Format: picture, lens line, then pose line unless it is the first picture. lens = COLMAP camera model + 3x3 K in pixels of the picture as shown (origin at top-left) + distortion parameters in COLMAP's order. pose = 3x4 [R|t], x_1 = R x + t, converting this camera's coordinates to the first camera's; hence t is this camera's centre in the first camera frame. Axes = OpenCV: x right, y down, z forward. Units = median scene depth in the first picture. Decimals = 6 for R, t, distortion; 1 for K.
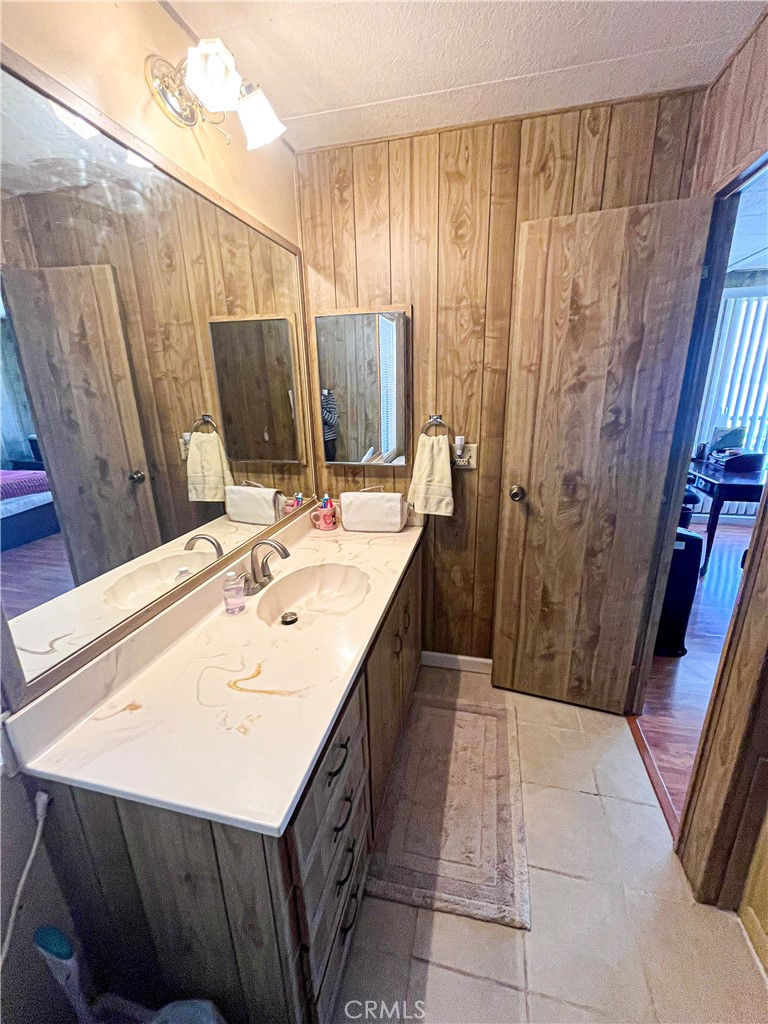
lens RADIAL K [[411.4, 0, 388.7], [0, 411.4, 508.8], [0, 0, 1]] dist [-0.004547, -0.000101]
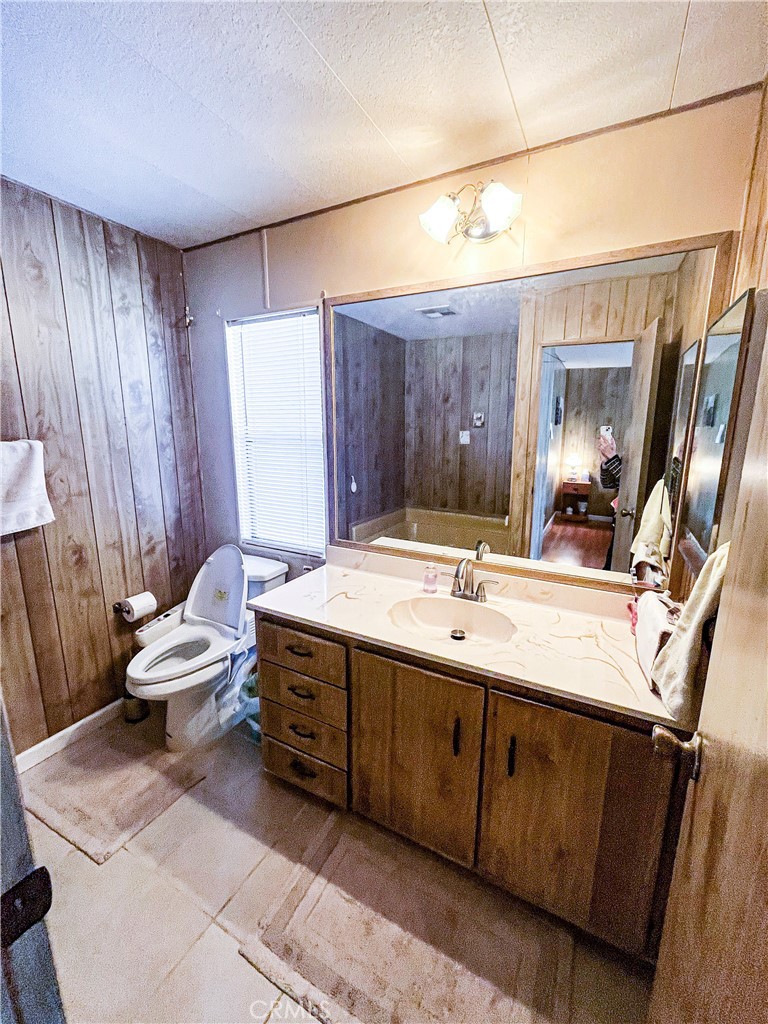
lens RADIAL K [[411.4, 0, 388.7], [0, 411.4, 508.8], [0, 0, 1]] dist [-0.004547, -0.000101]
pose [[-0.250965, 0.202933, -0.946486, 0.258926], [-0.277756, 0.921565, 0.271238, -0.097025], [0.927291, 0.330963, -0.174915, 0.300327]]
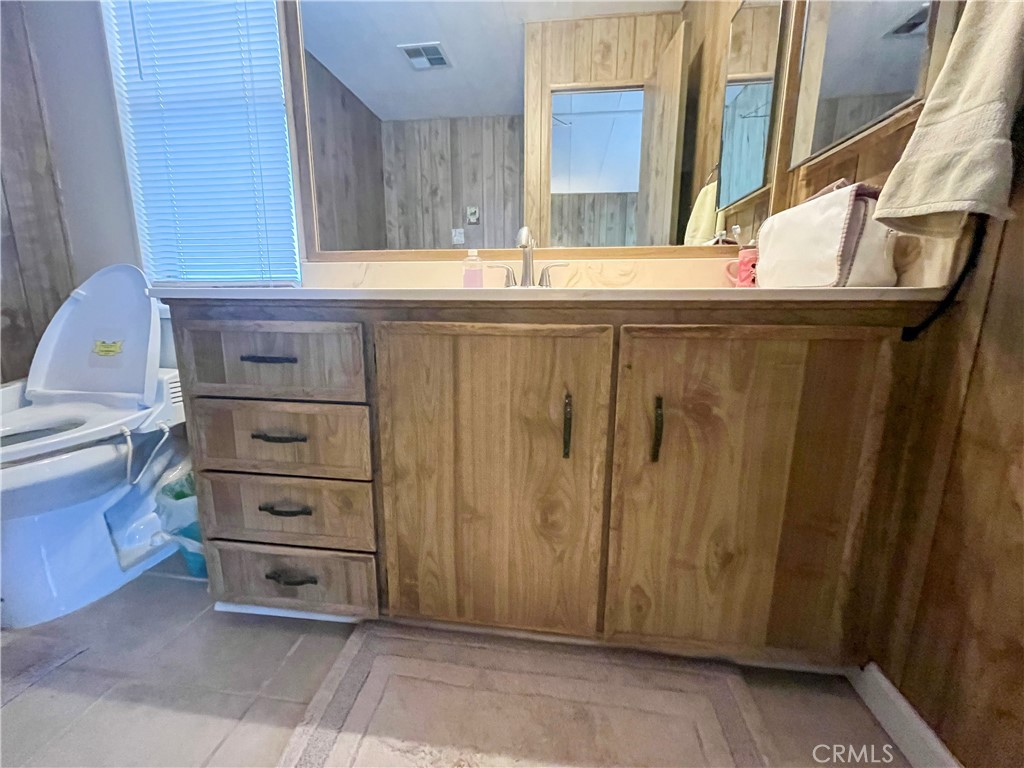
lens RADIAL K [[413.8, 0, 510.6], [0, 413.8, 380.6], [0, 0, 1]] dist [-0.007587, 0.000127]
pose [[0.100634, 0.210332, -0.972437, 0.176779], [-0.288550, 0.941560, 0.173792, 0.071548], [0.952162, 0.263107, 0.155444, 0.290155]]
